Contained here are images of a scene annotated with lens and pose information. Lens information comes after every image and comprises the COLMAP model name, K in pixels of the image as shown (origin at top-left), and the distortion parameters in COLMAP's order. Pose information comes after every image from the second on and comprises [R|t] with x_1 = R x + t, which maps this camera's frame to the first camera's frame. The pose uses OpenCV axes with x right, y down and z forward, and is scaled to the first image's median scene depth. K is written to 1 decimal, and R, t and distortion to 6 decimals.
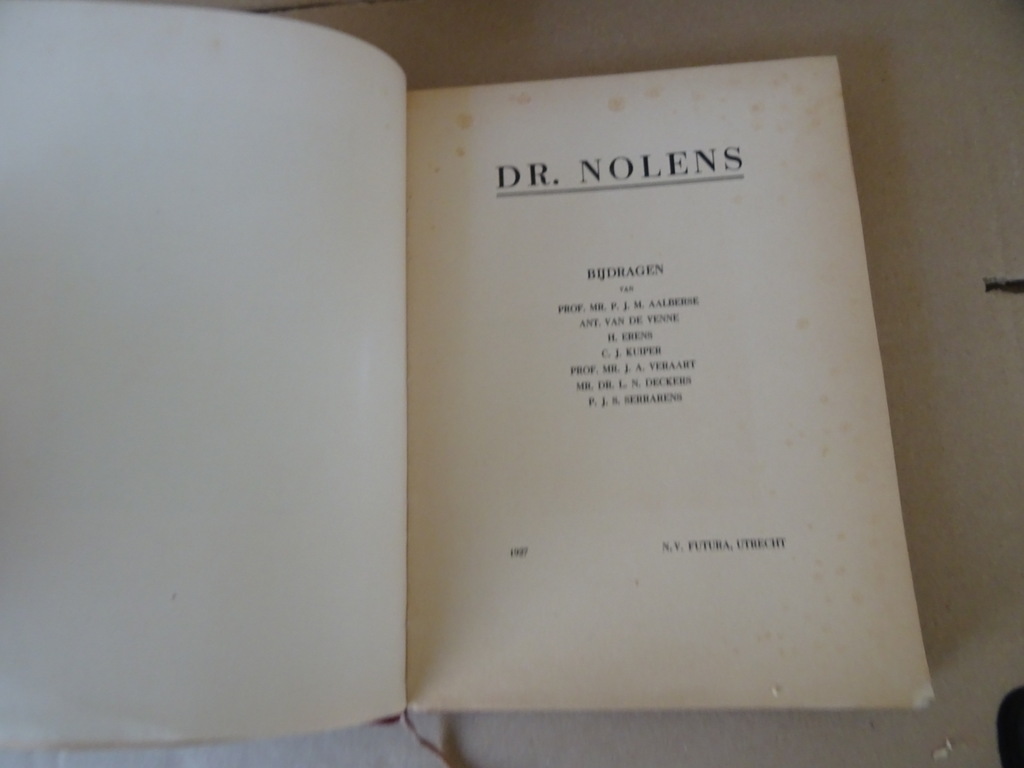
lens RADIAL K [[725.2, 0, 519.0], [0, 725.2, 385.4], [0, 0, 1]] dist [-0.000958, -0.017530]
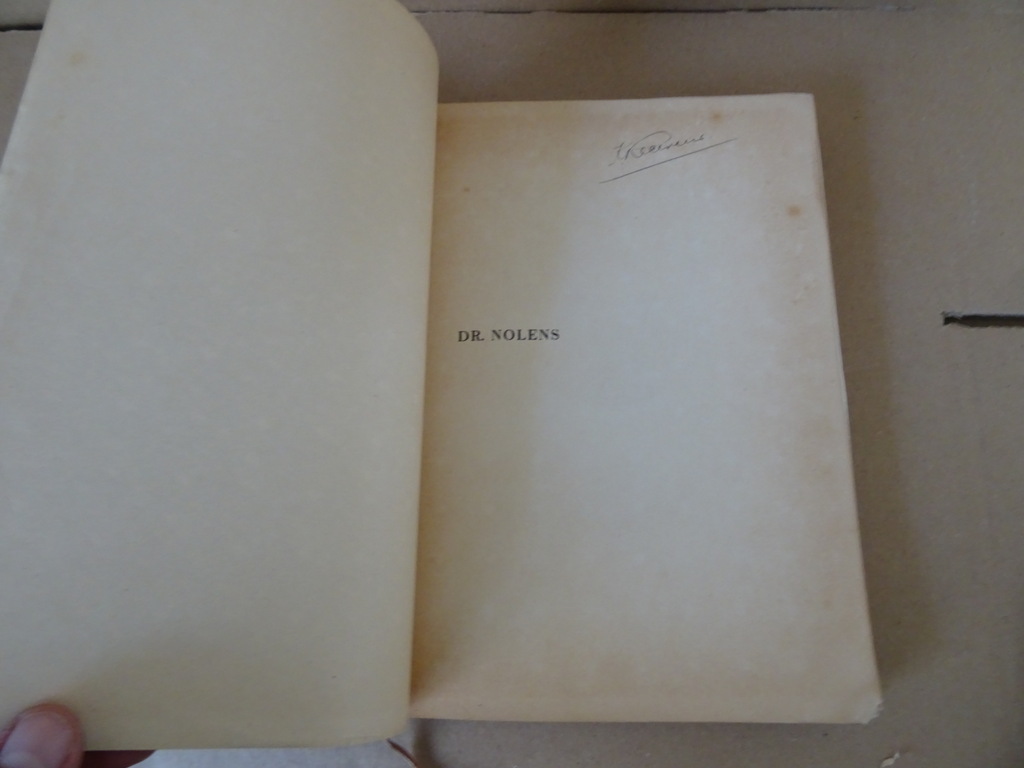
lens RADIAL K [[725.2, 0, 529.3], [0, 725.2, 399.8], [0, 0, 1]] dist [-0.000958, -0.017530]
pose [[0.998705, 0.029850, 0.041198, 0.156747], [-0.029862, 0.999554, -0.000321, -0.116920], [-0.041189, -0.000909, 0.999151, -1.987994]]
